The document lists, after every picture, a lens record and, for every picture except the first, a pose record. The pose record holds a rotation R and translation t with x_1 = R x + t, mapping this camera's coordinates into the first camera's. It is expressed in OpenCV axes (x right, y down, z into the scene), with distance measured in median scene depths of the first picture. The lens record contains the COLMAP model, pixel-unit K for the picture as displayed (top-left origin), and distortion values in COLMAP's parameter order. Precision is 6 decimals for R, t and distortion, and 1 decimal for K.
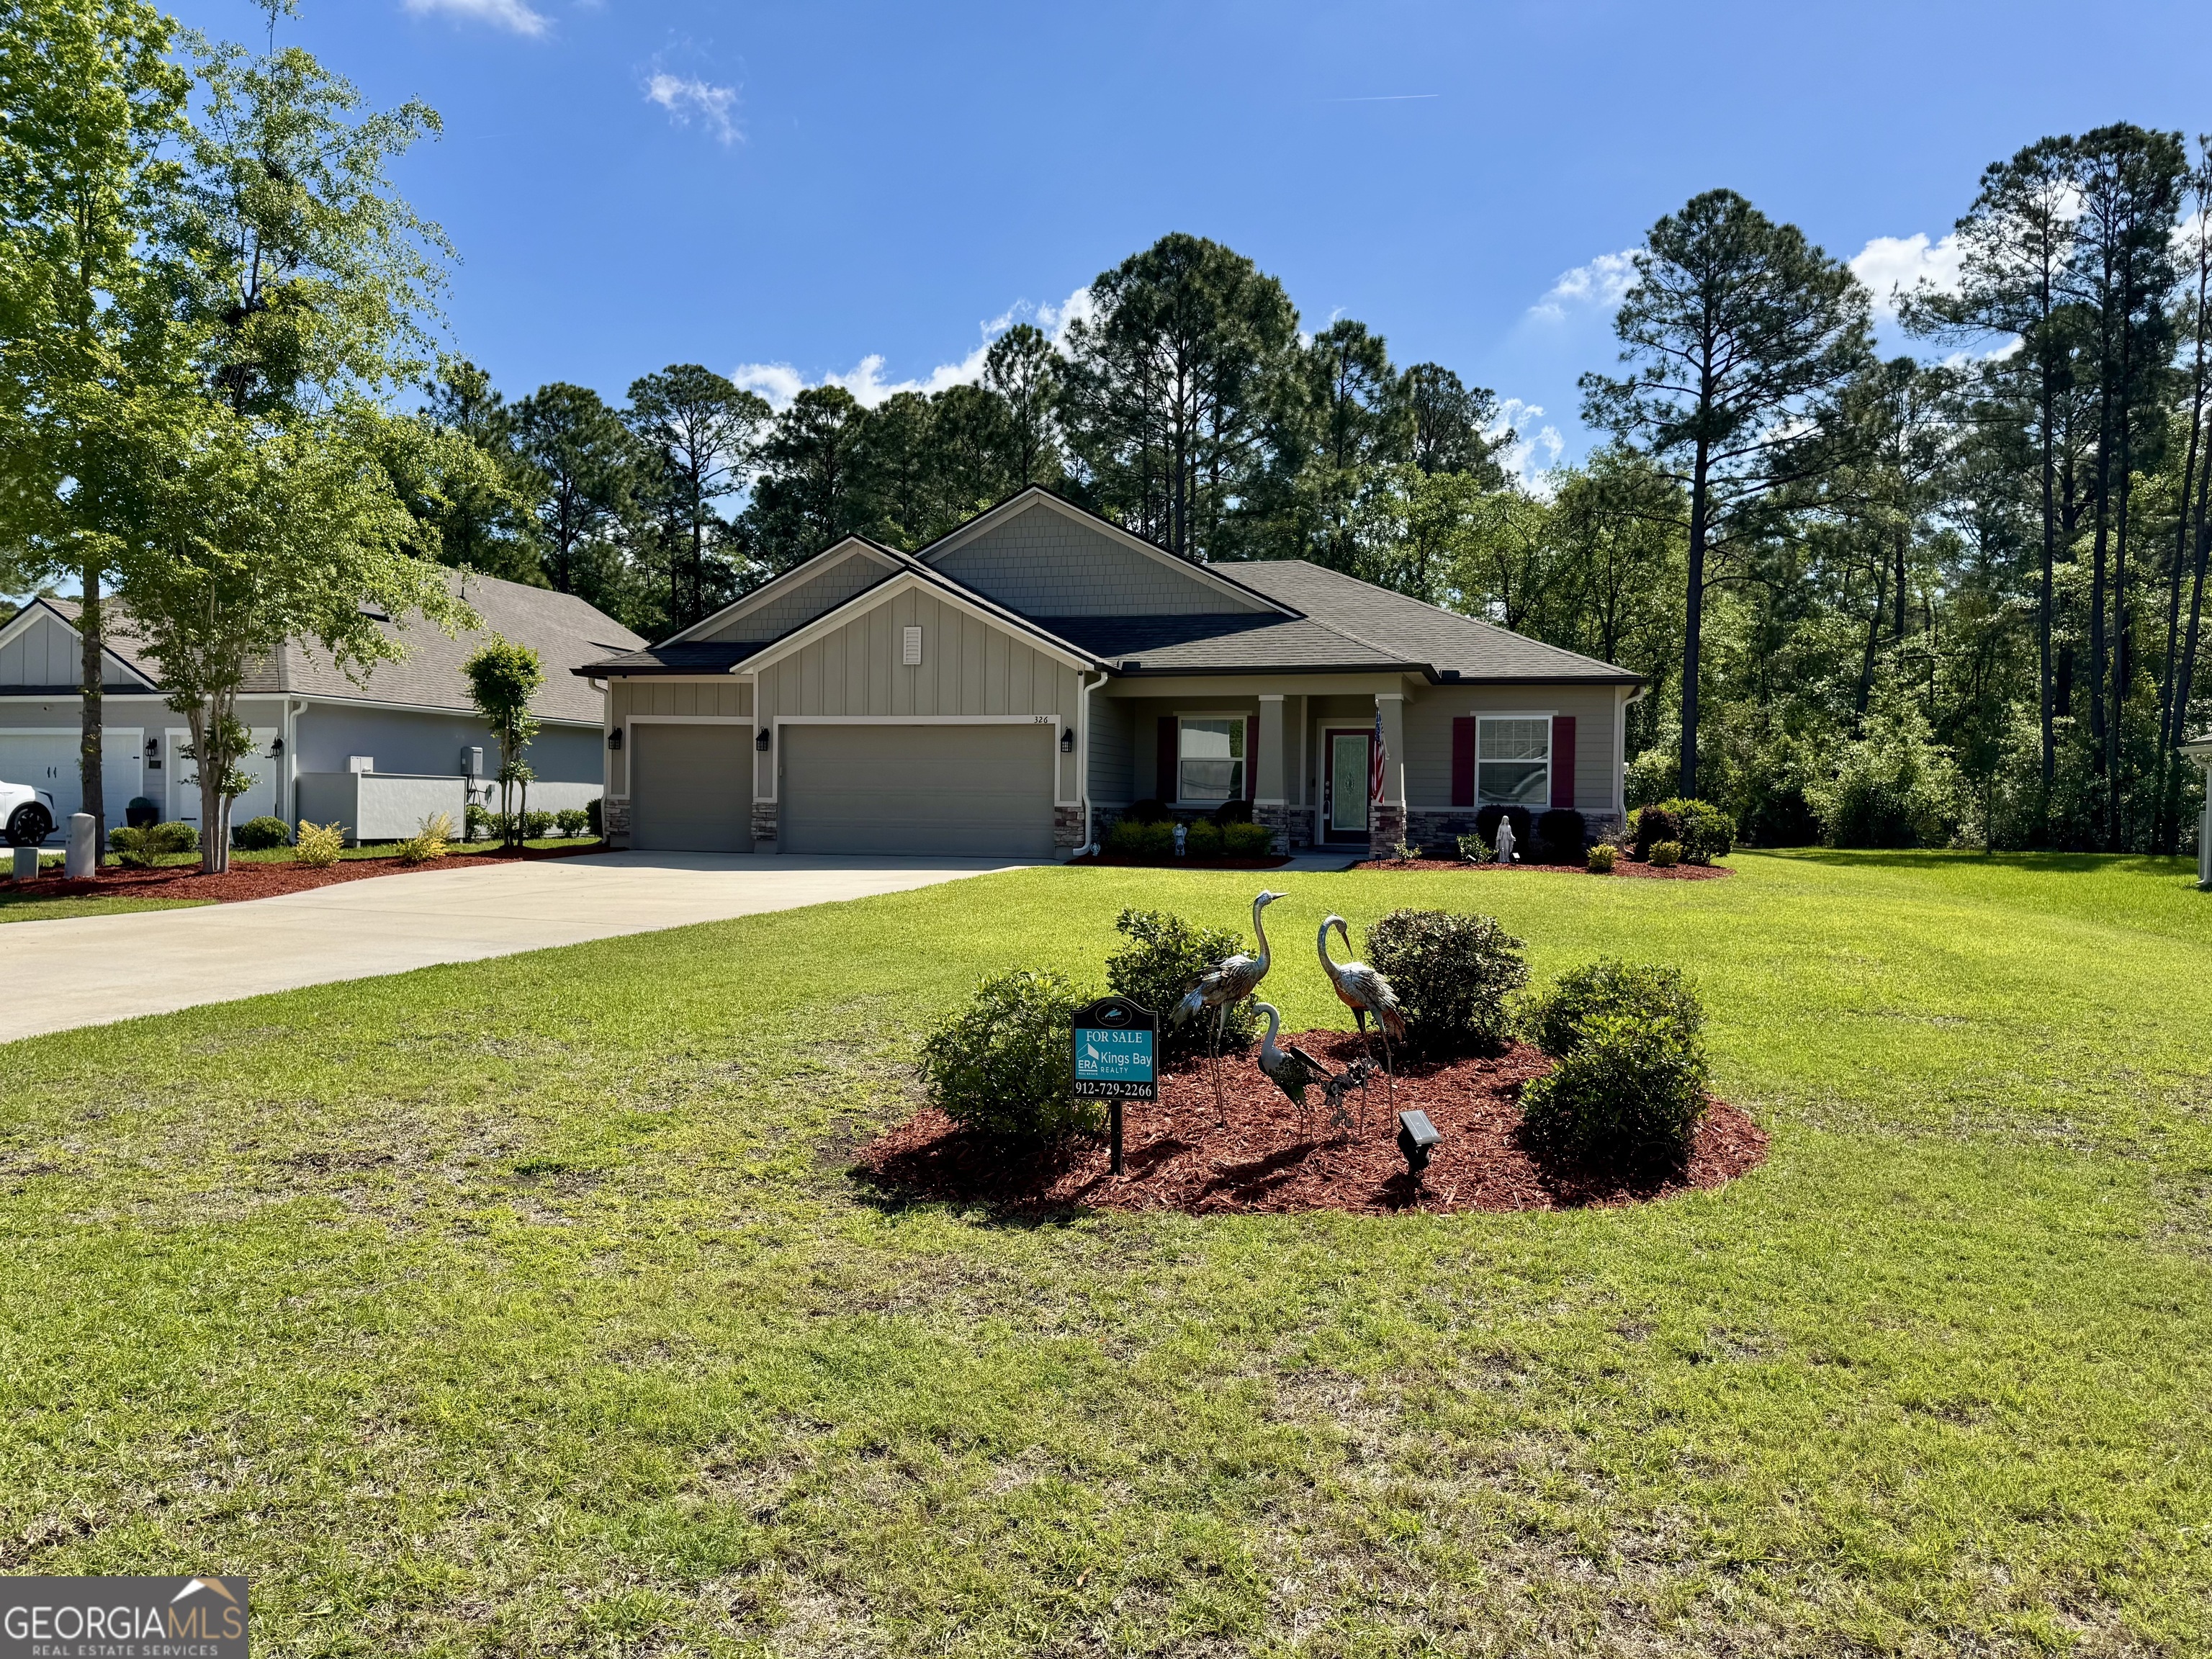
lens RADIAL K [[1594.4, 0, 1111.2], [0, 1594.4, 821.7], [0, 0, 1]] dist [0.045376, -0.058674]
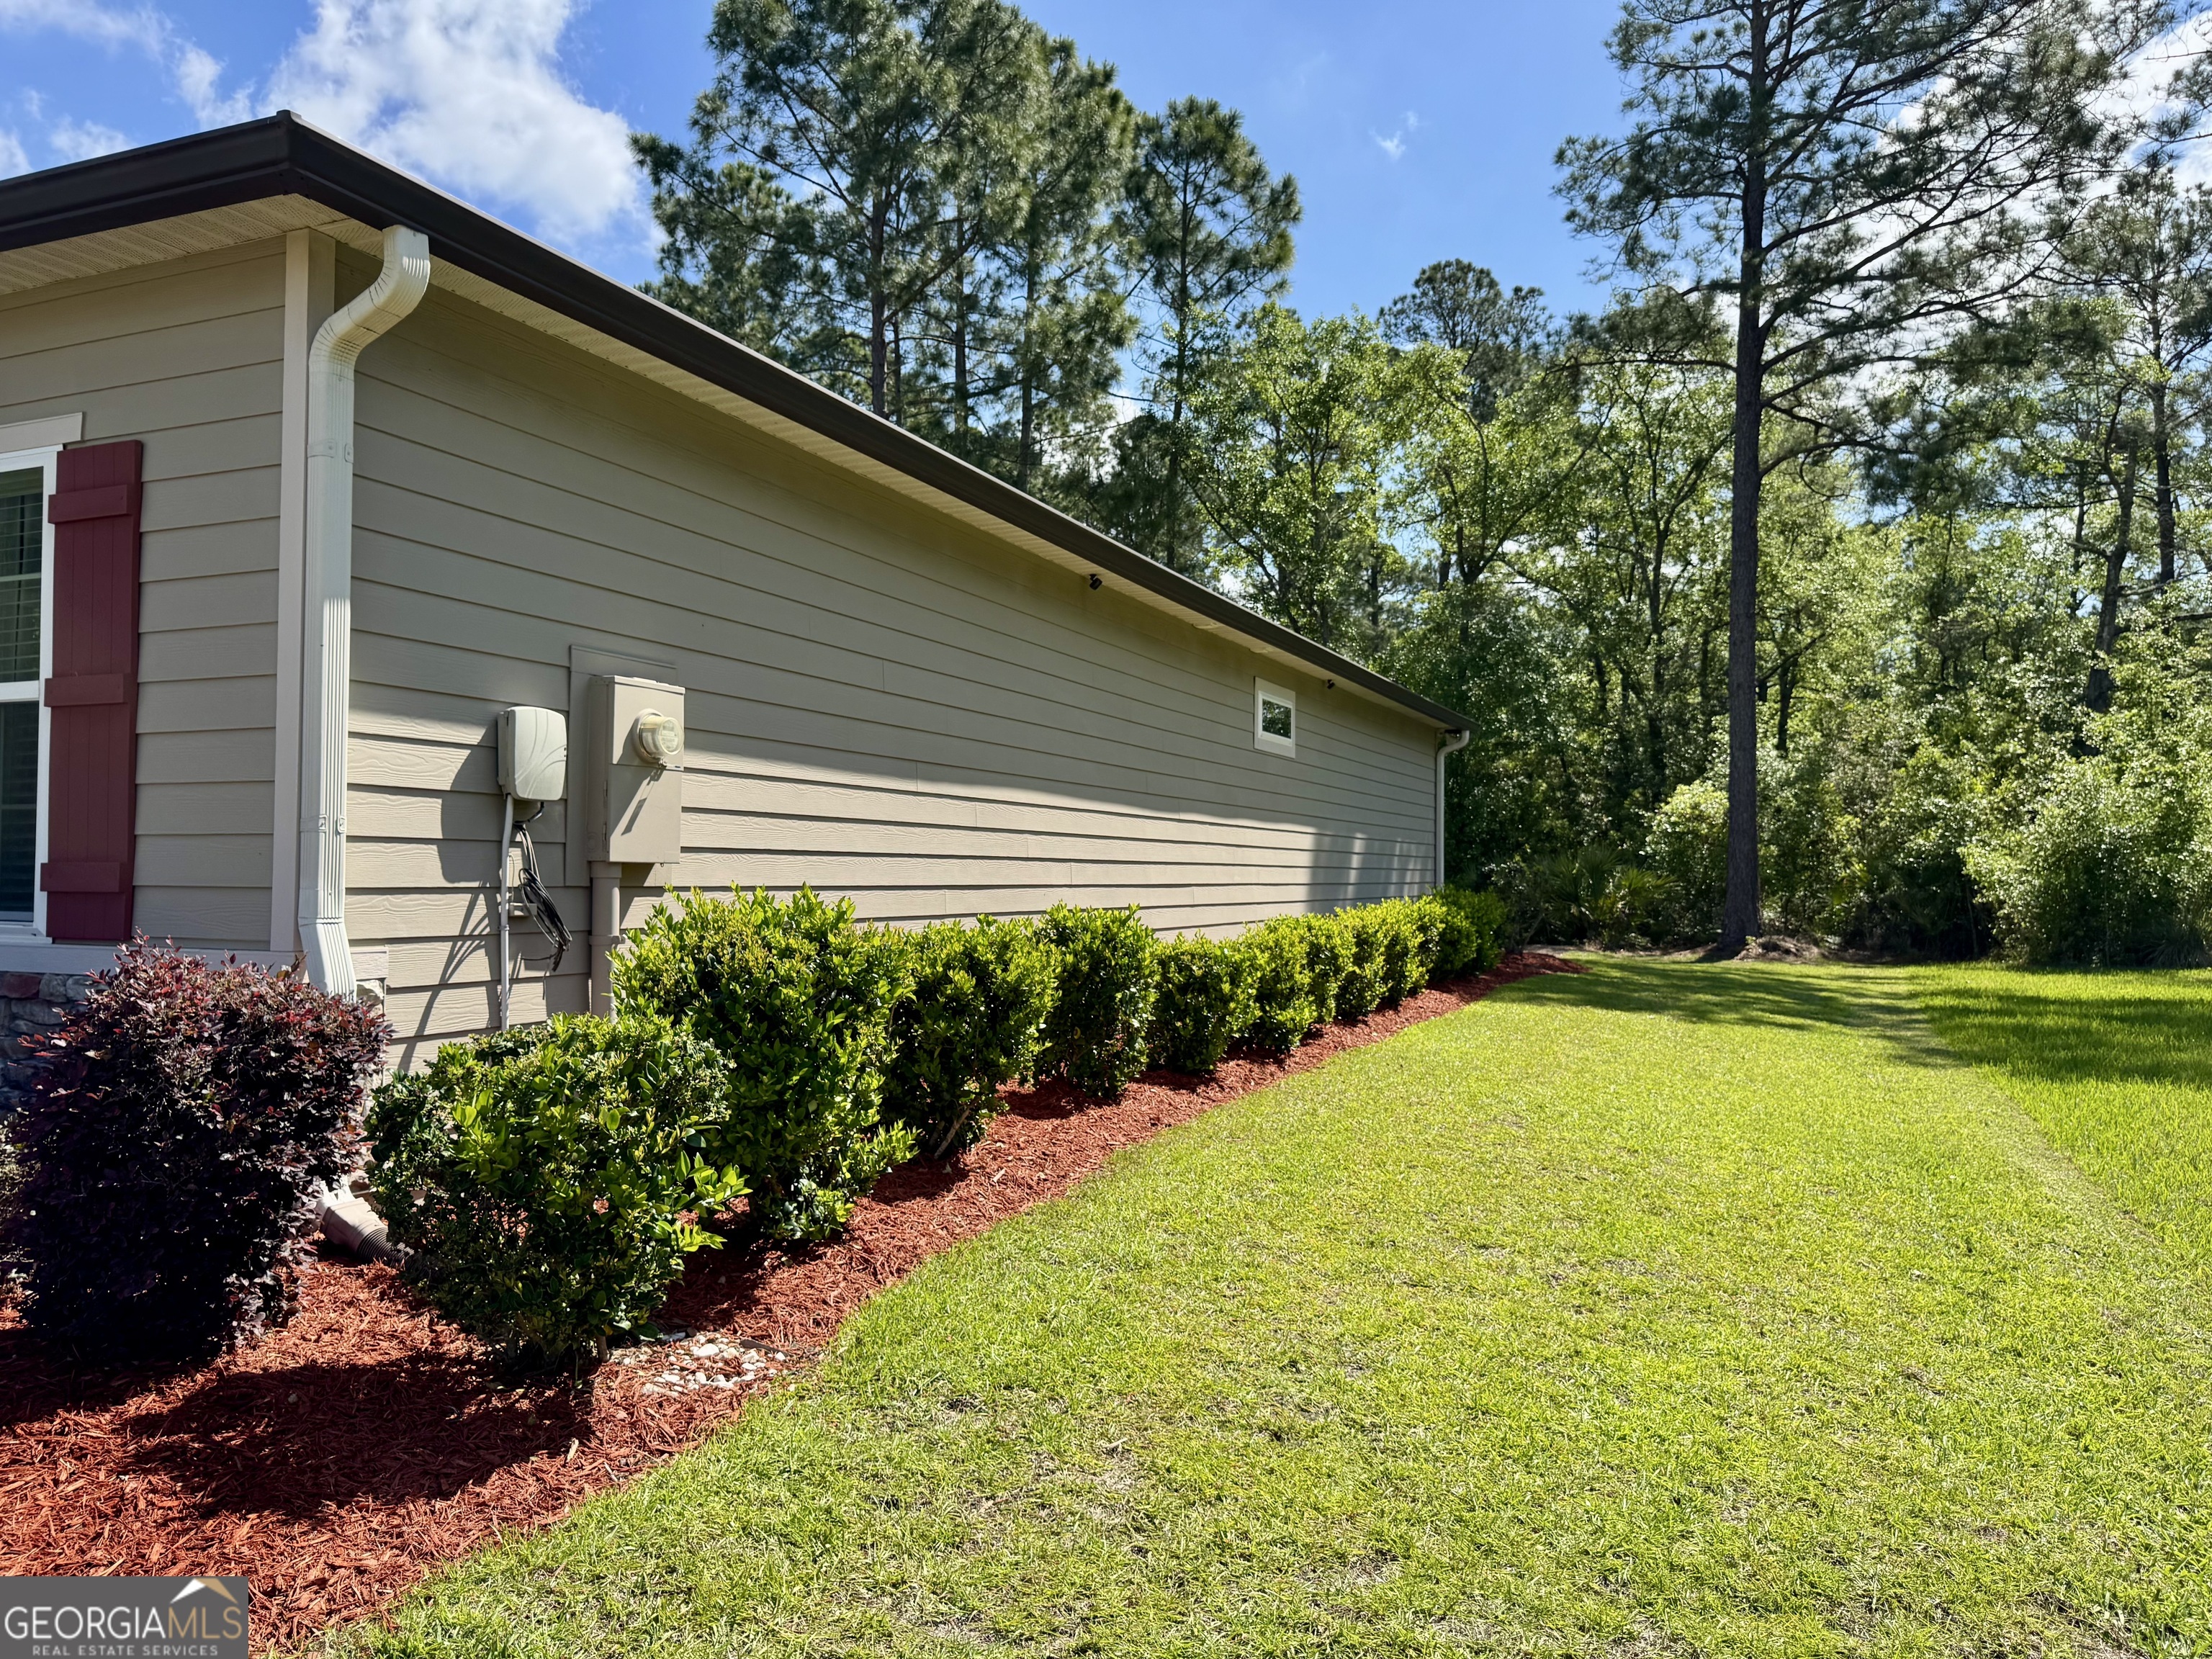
lens RADIAL K [[1594.4, 0, 1106.4], [0, 1594.4, 820.8], [0, 0, 1]] dist [0.045376, -0.058674]
pose [[0.990970, -0.006589, -0.133924, 0.222823], [0.001046, 0.999142, -0.041413, -0.007981], [0.134082, 0.040898, 0.990126, 0.442137]]
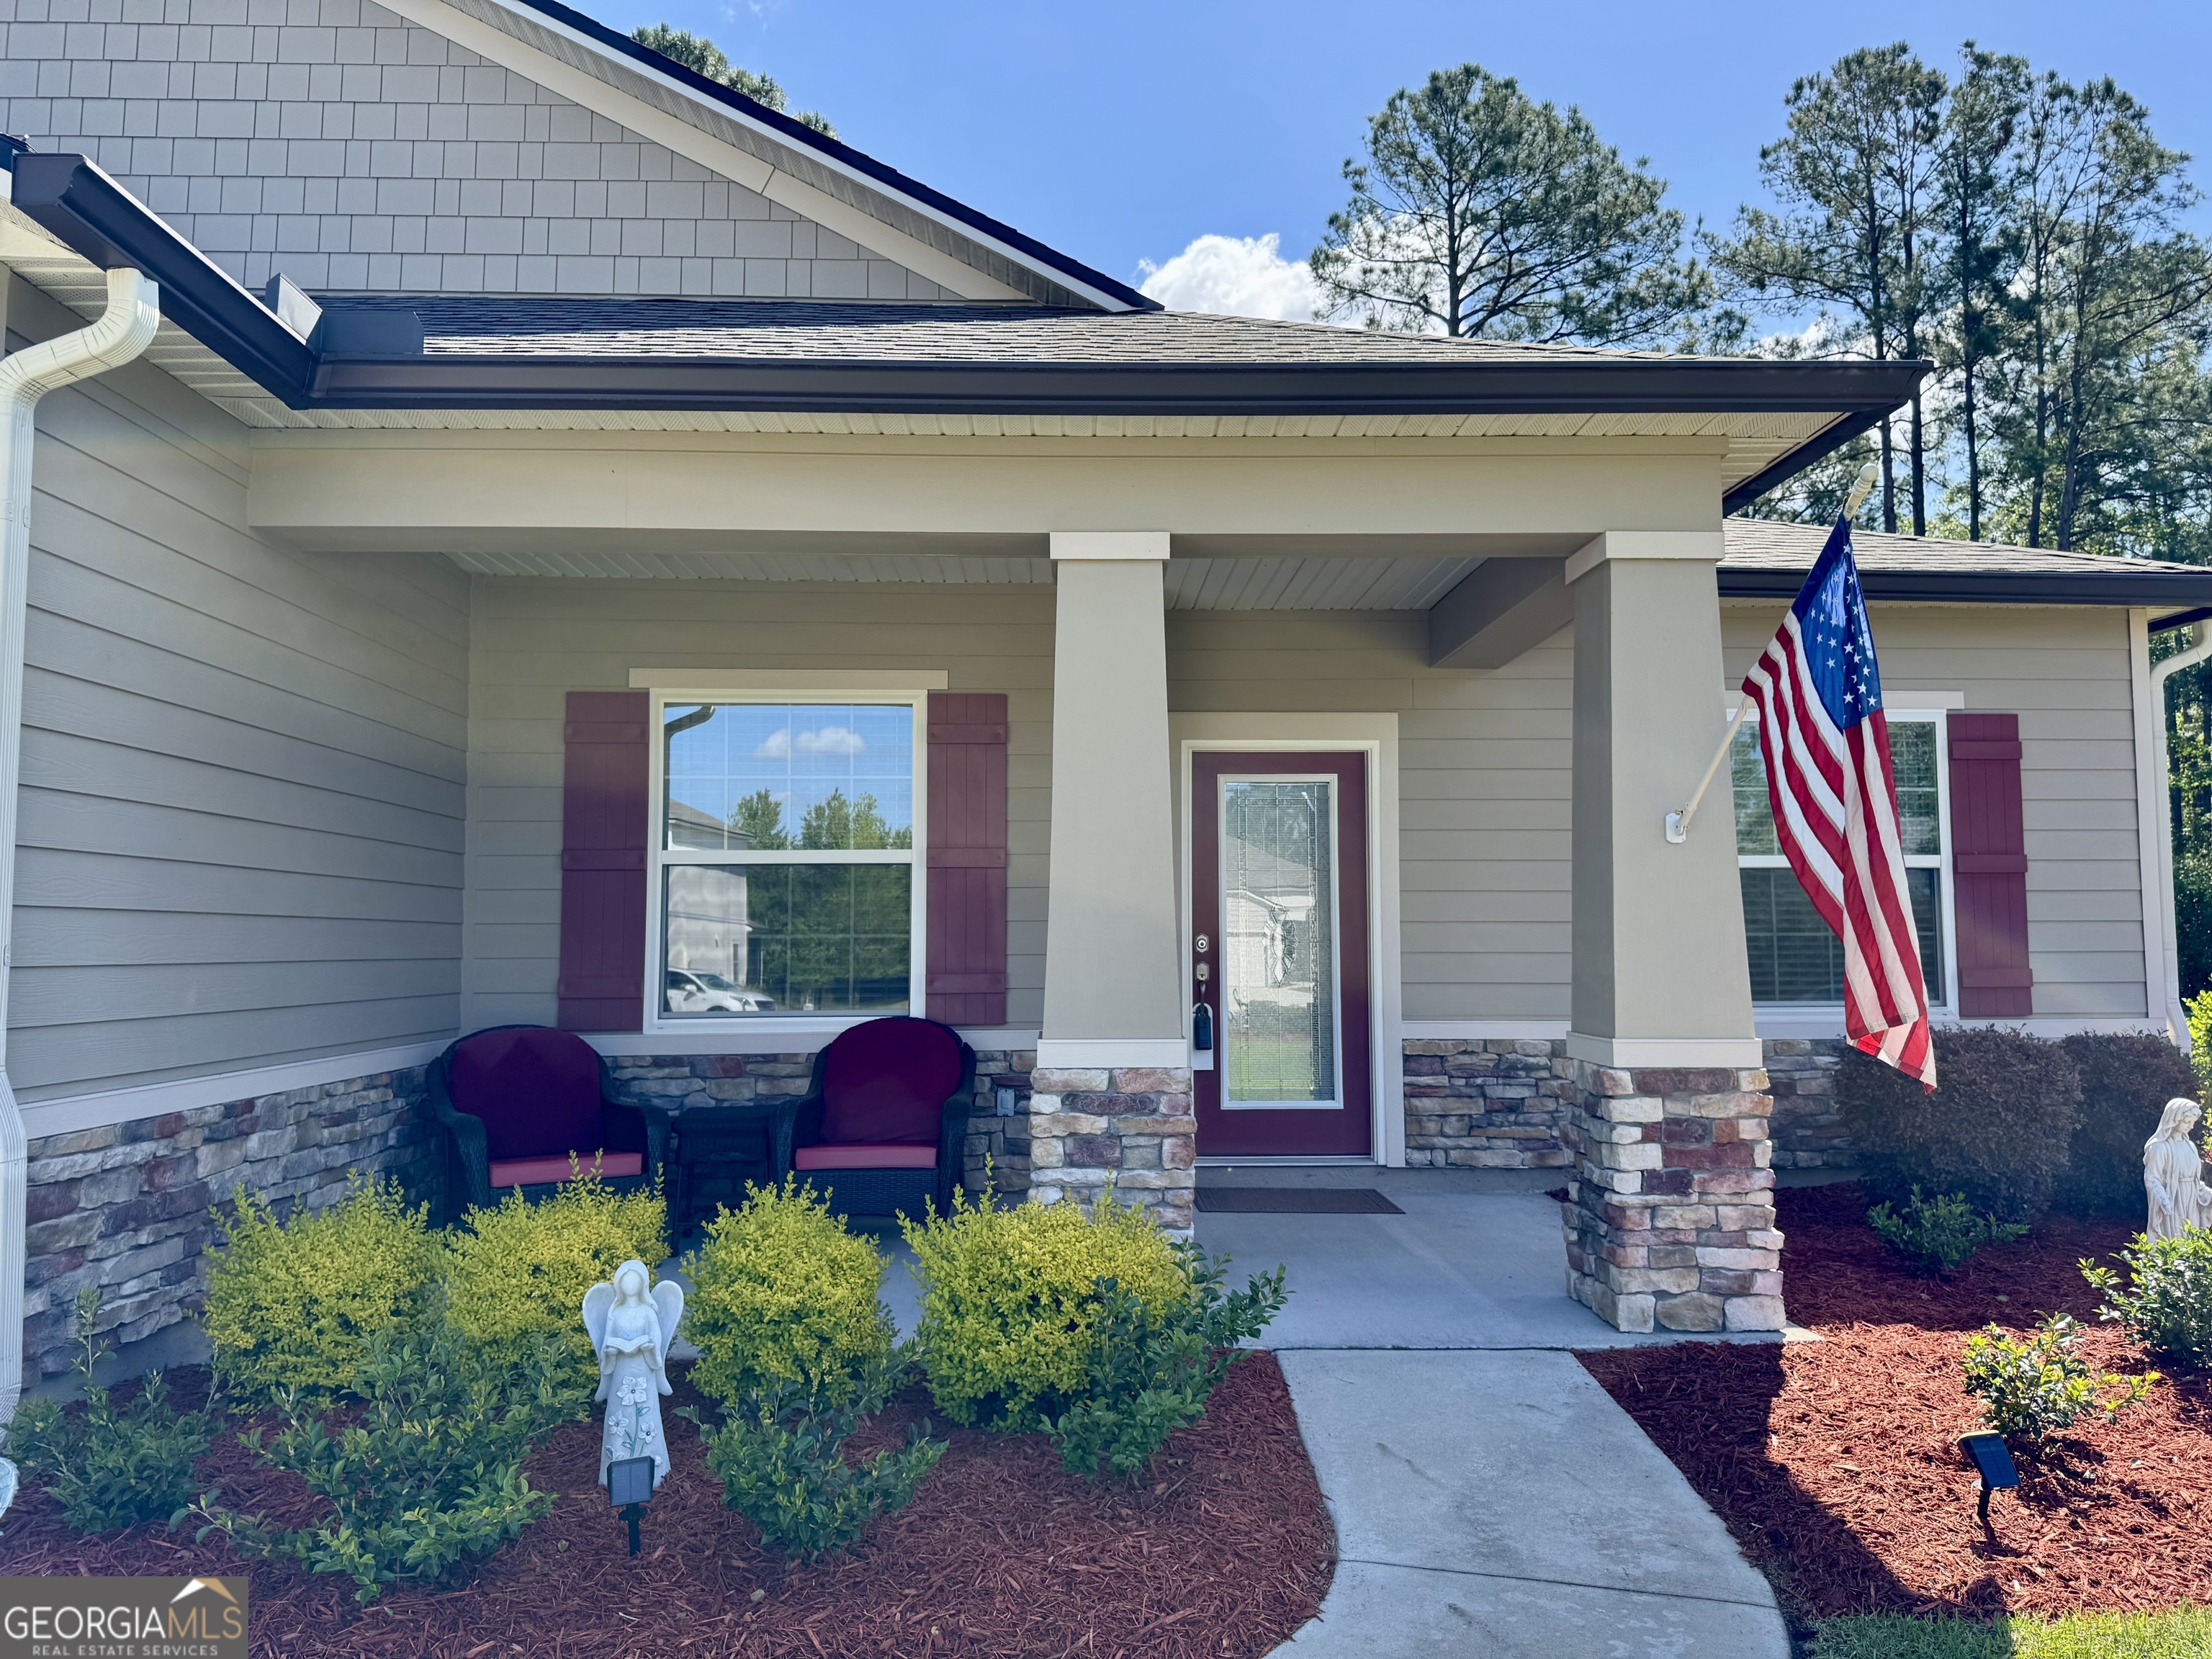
lens RADIAL K [[1594.4, 0, 1112.0], [0, 1594.4, 820.0], [0, 0, 1]] dist [0.045376, -0.058674]
pose [[0.951872, 0.007447, 0.306404, 0.018777], [0.018059, 0.996605, -0.080326, -0.012872], [-0.305962, 0.081993, 0.948506, 0.404807]]
